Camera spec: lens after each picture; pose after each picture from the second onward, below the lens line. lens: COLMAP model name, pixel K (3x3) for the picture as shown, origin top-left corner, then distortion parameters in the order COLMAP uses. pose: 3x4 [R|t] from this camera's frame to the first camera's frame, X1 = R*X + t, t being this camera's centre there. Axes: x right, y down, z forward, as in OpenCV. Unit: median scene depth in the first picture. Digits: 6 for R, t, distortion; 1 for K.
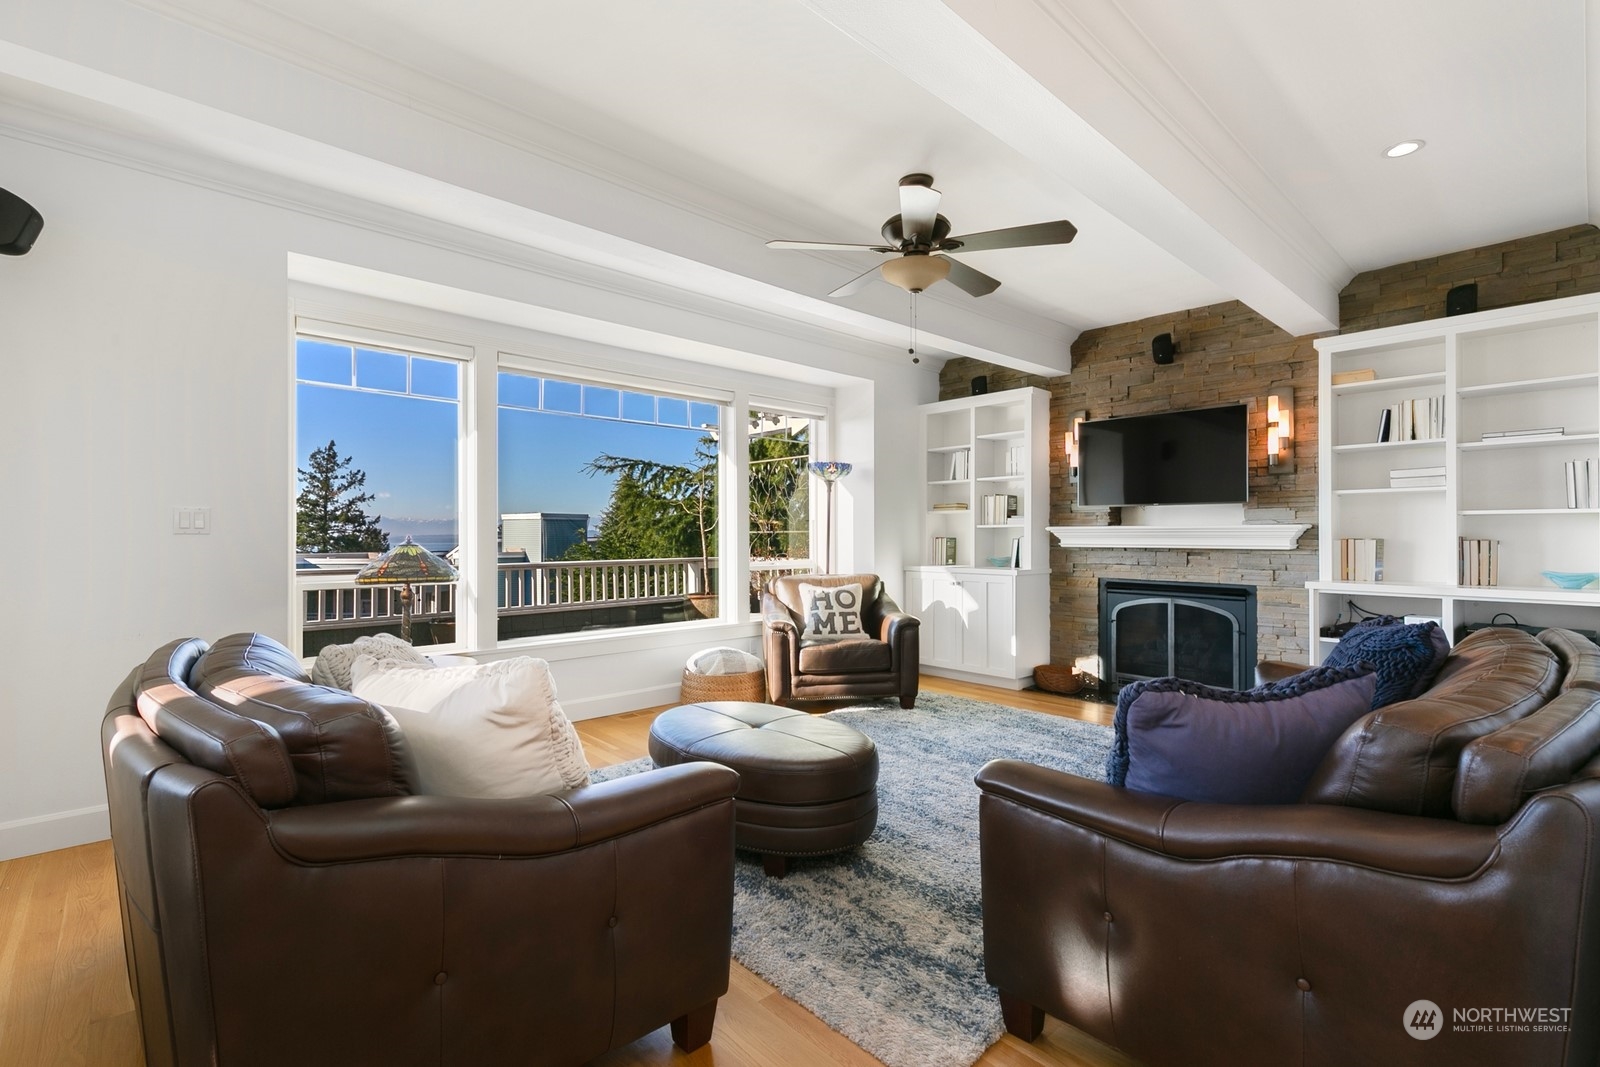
lens RADIAL K [[721.1, 0, 800.5], [0, 721.1, 527.6], [0, 0, 1]] dist [-0.000595, -0.000068]
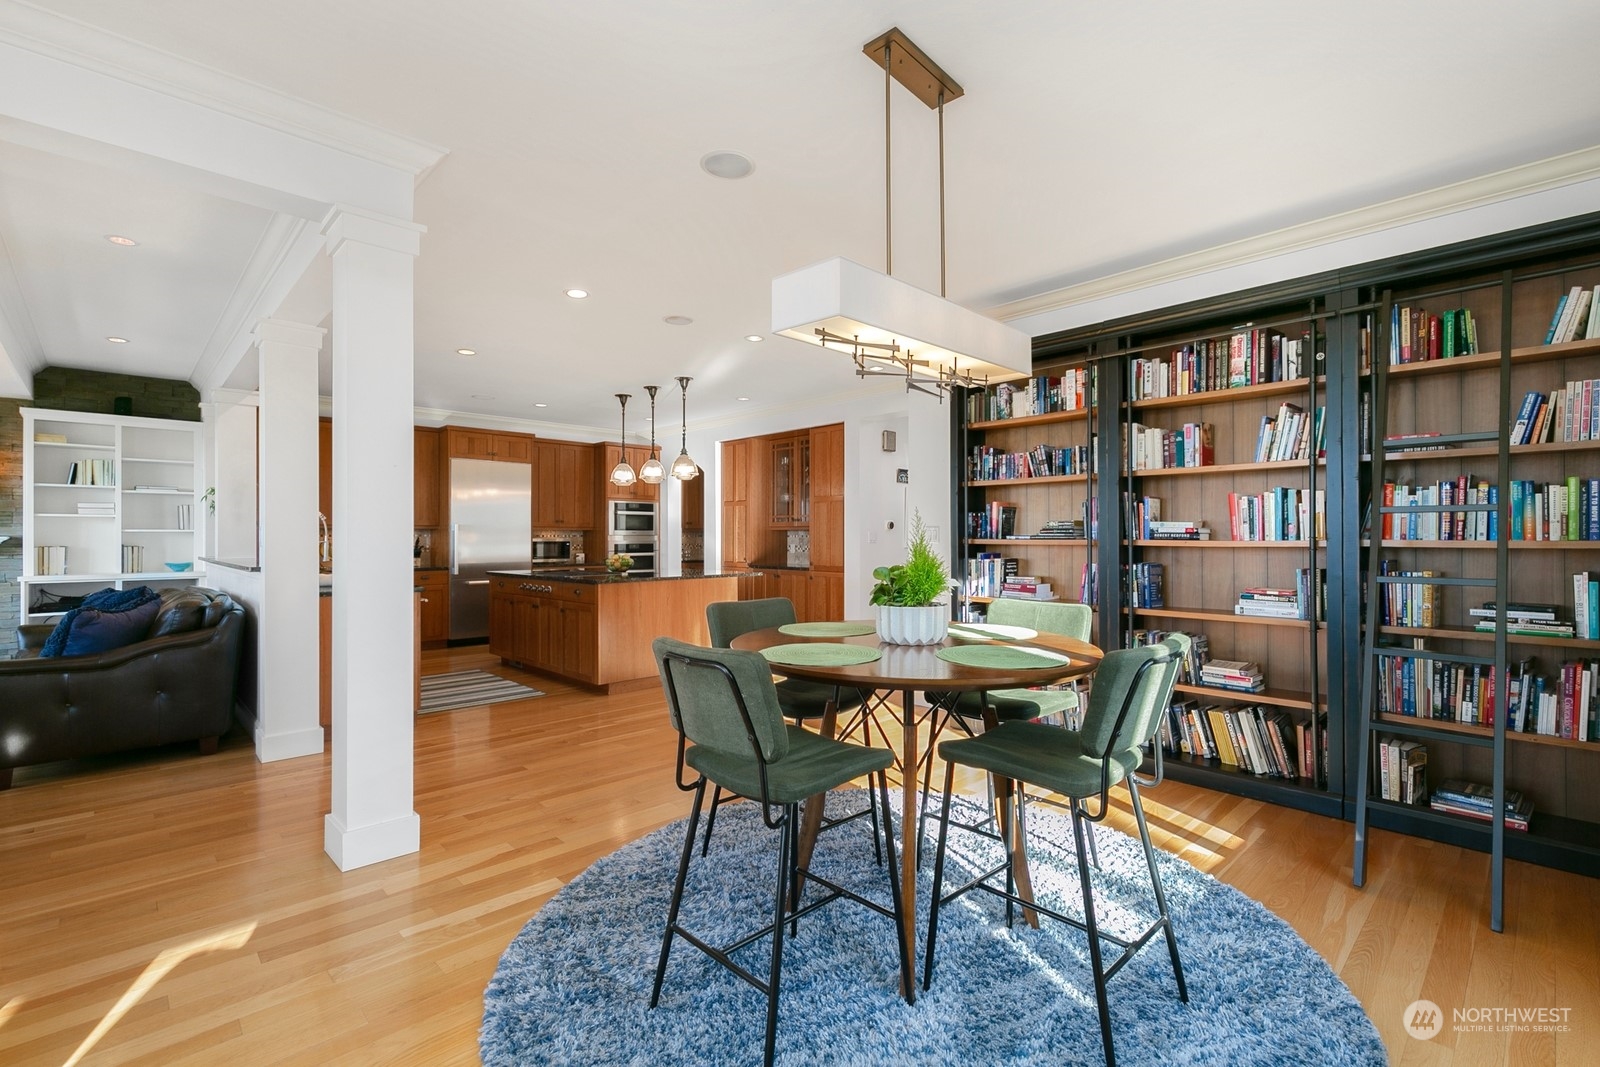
lens RADIAL K [[721.1, 0, 798.9], [0, 721.1, 530.6], [0, 0, 1]] dist [-0.000595, -0.000068]
pose [[-0.028522, 0.005875, 0.999576, -0.825585], [-0.003389, 0.999976, -0.005974, -0.014909], [-0.999587, -0.003558, -0.028502, -0.548136]]
